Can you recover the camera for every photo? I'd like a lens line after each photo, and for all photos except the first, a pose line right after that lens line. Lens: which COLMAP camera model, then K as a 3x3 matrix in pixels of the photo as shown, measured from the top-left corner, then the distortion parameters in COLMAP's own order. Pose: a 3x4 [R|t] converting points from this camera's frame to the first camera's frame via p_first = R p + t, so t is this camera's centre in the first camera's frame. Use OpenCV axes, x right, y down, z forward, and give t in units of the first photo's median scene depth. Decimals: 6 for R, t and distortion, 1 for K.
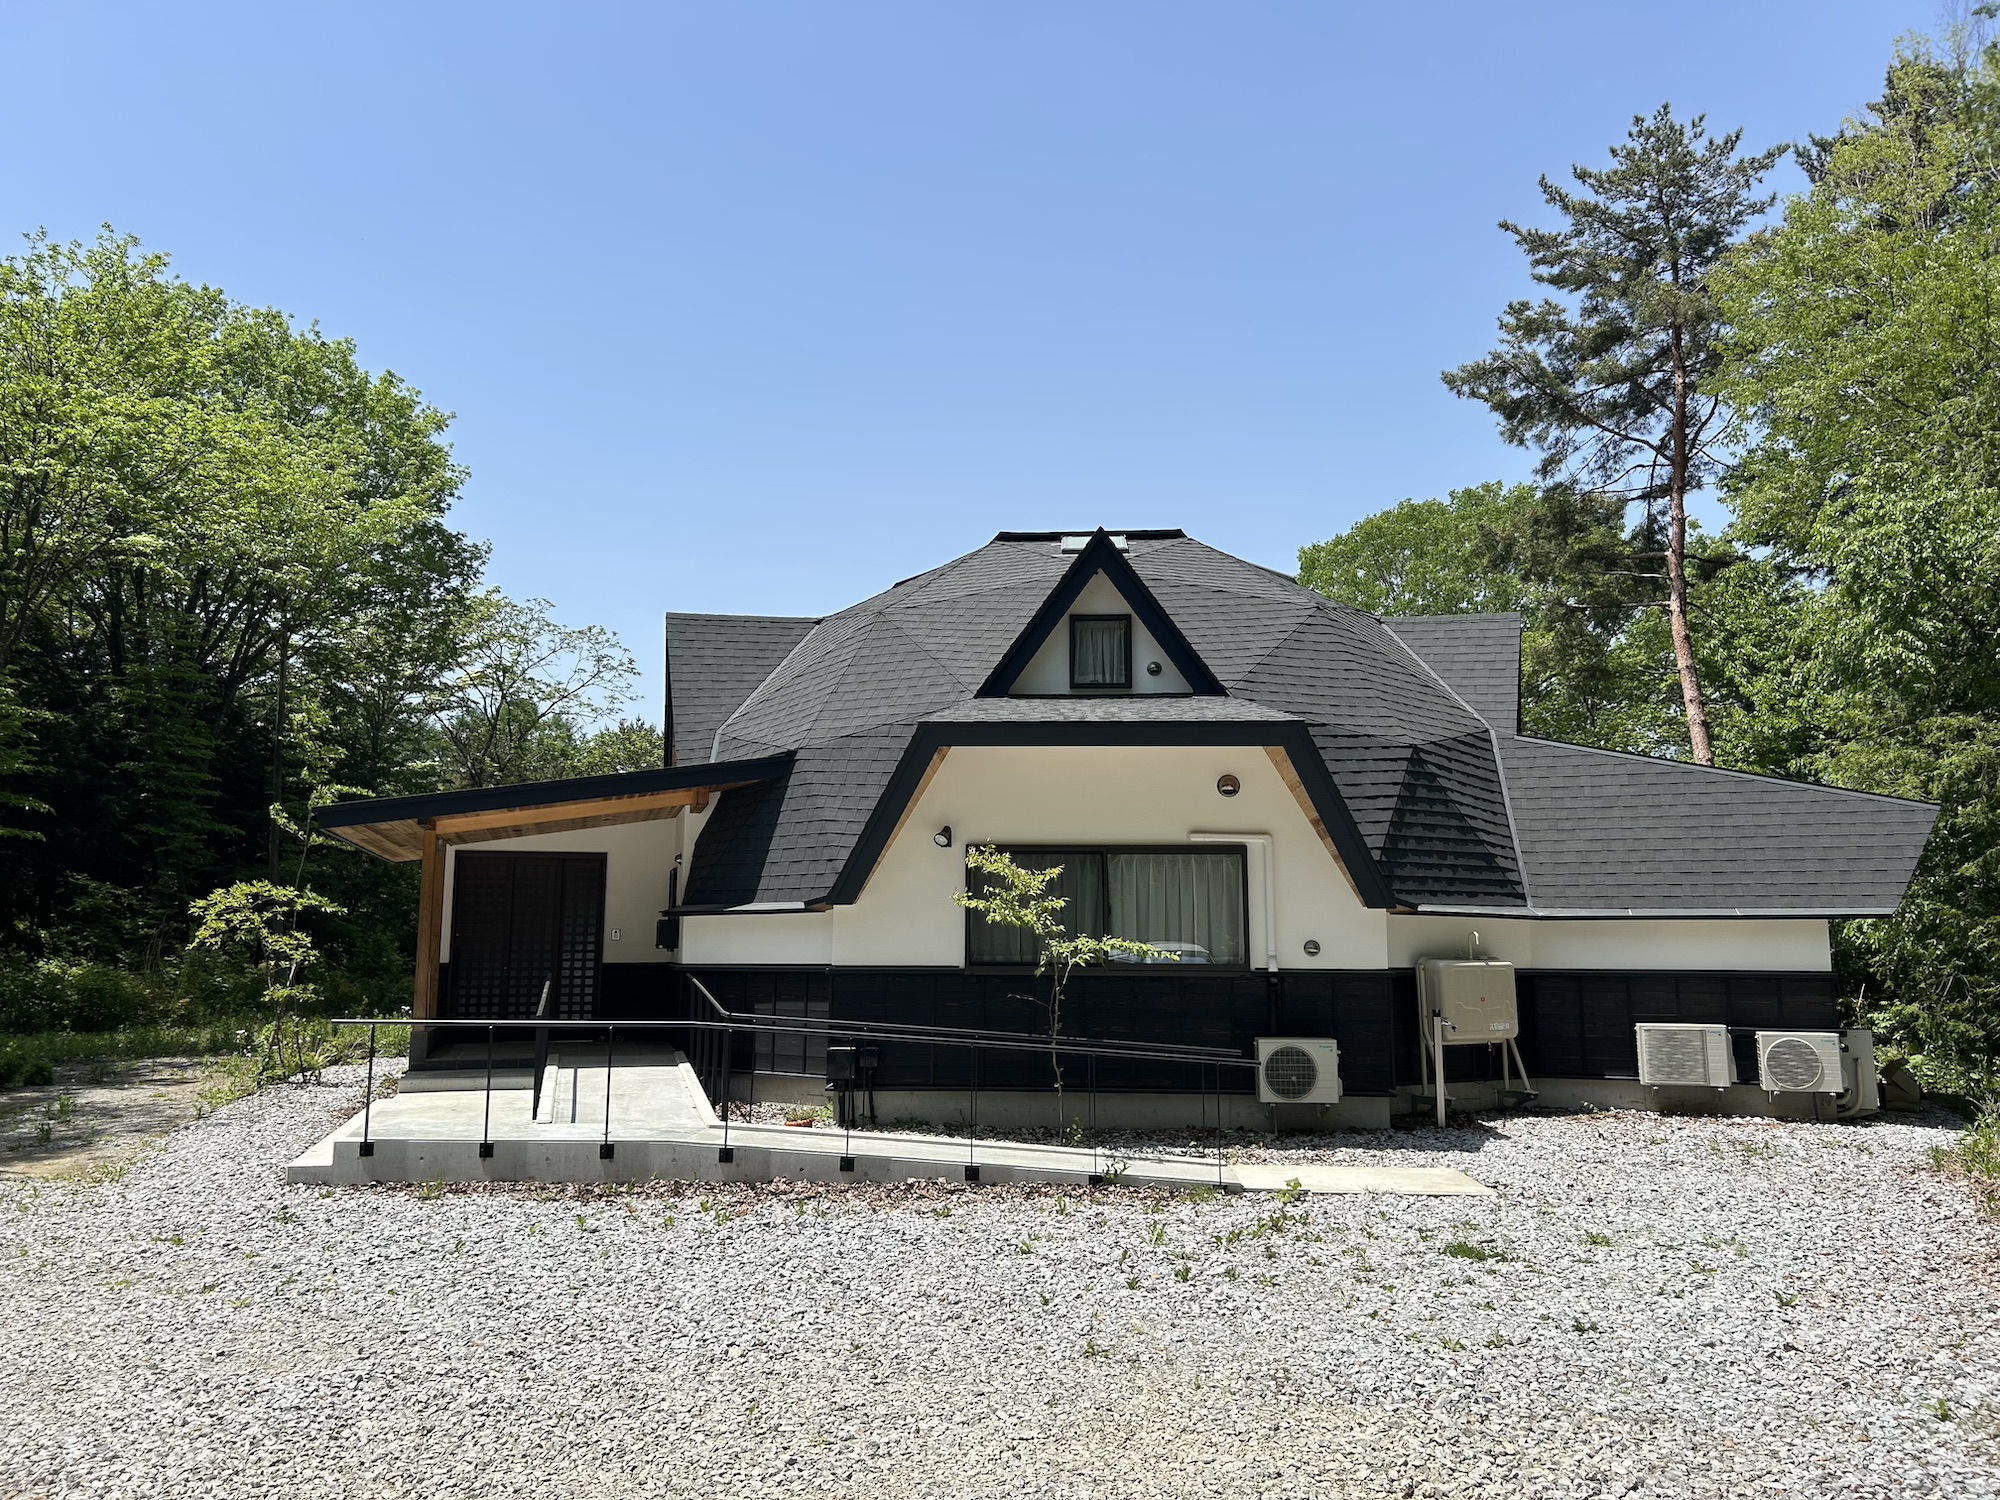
lens RADIAL K [[1502.0, 0, 992.5], [0, 1502.0, 691.7], [0, 0, 1]] dist [0.037857, -0.040878]
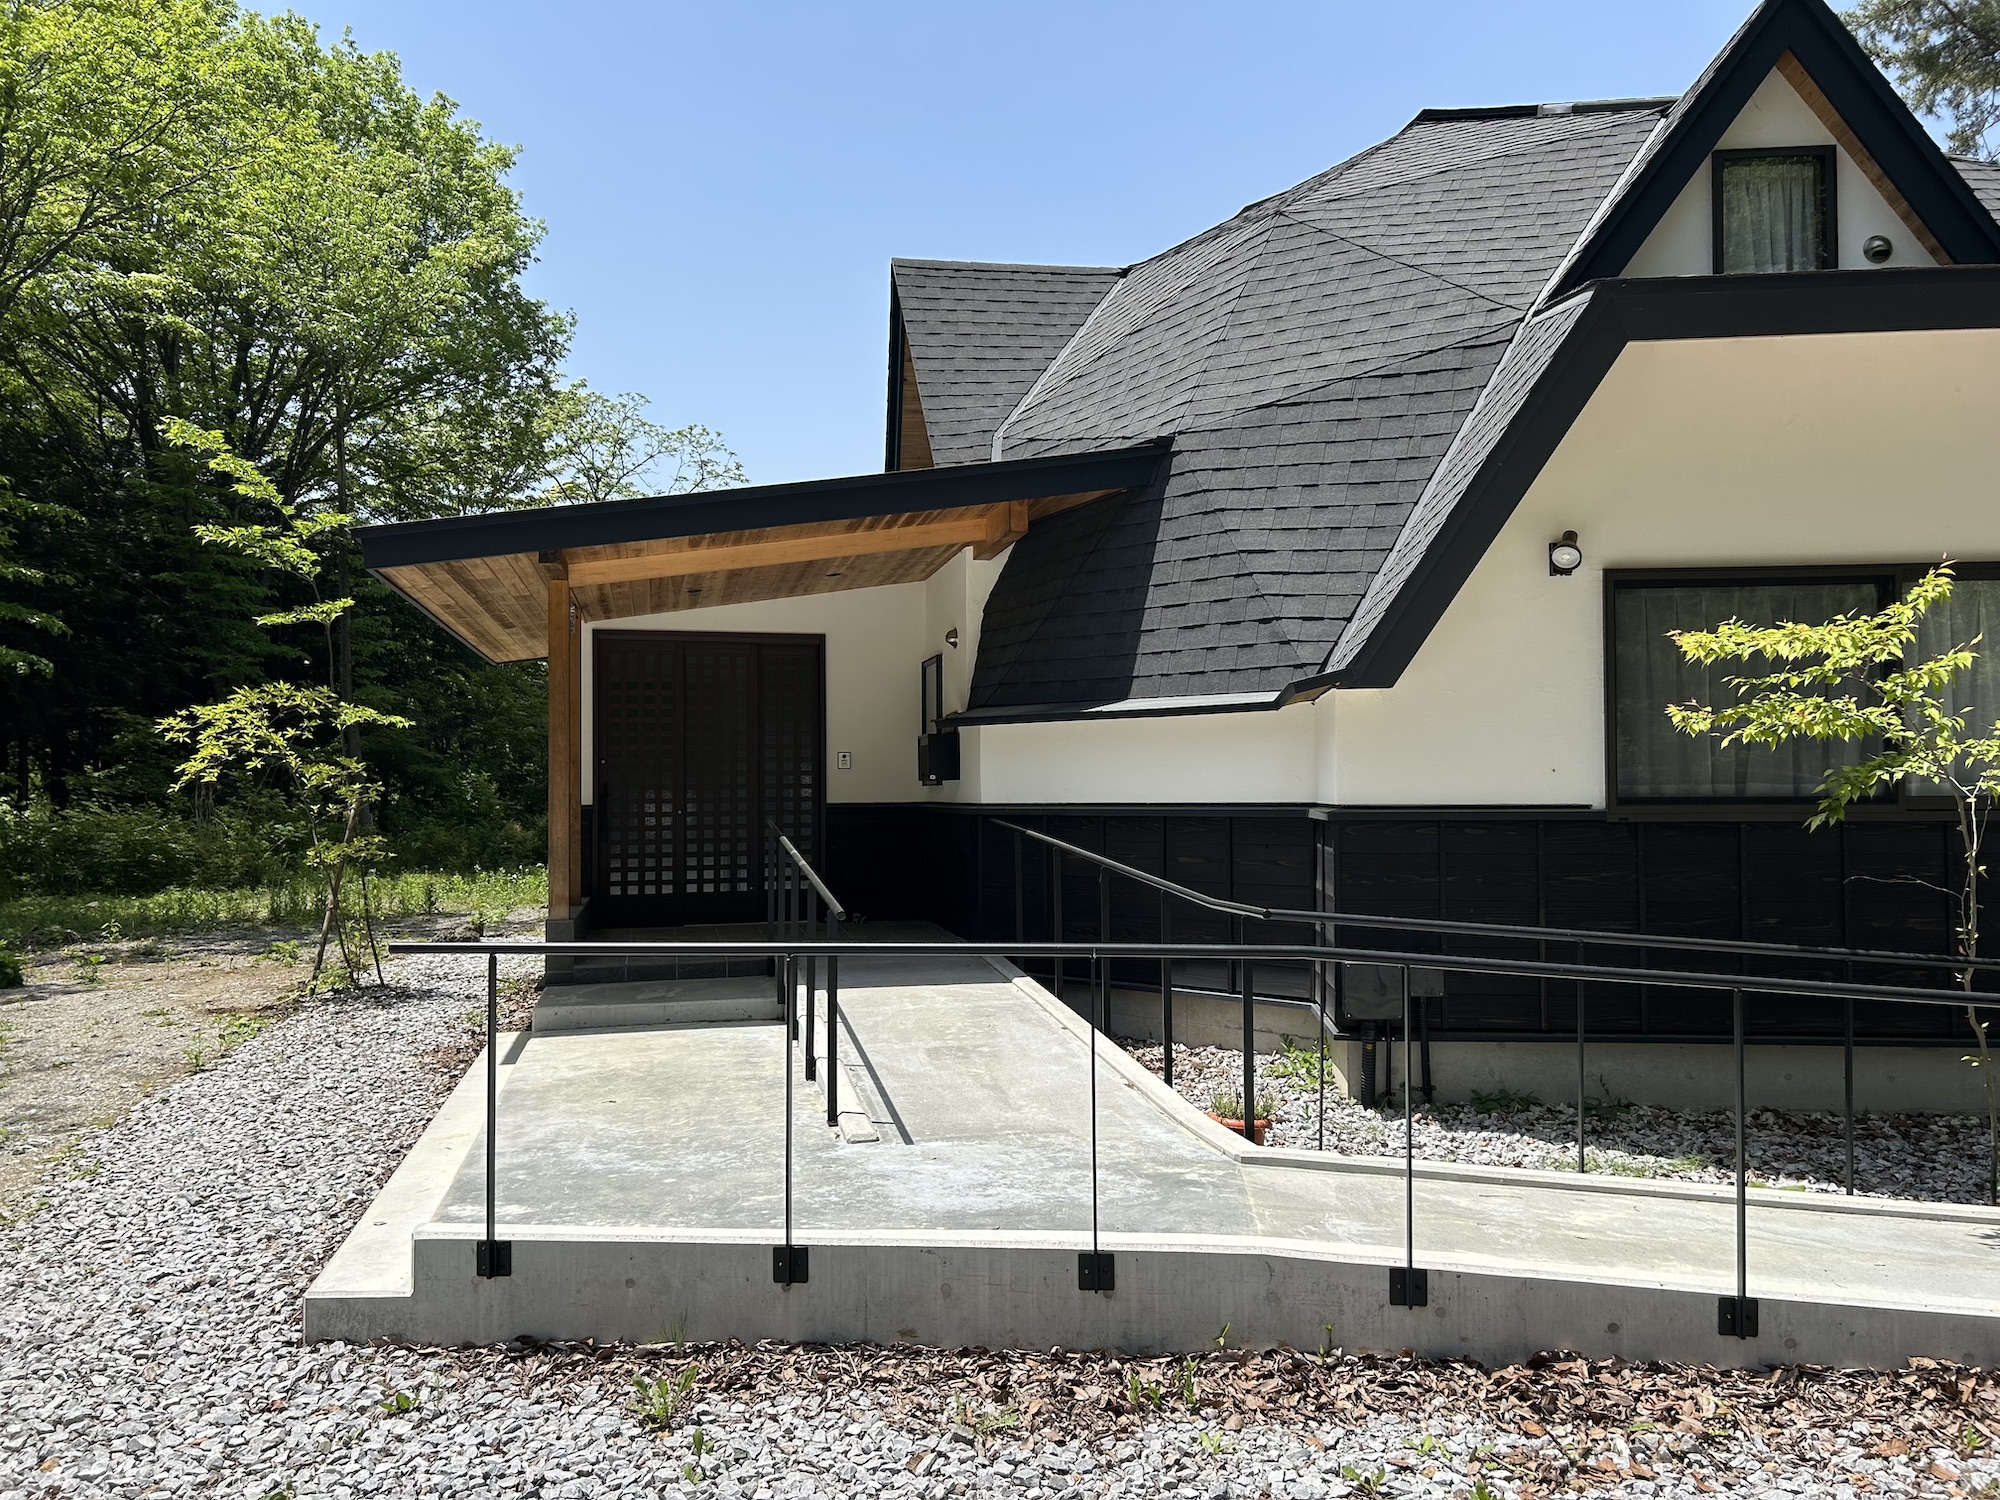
lens RADIAL K [[1502.0, 0, 1003.6], [0, 1502.0, 745.9], [0, 0, 1]] dist [0.037857, -0.040878]
pose [[0.998914, -0.012096, -0.044994, -0.154589], [0.018247, 0.990134, 0.138931, 0.067909], [0.042869, -0.139601, 0.989279, 0.374944]]
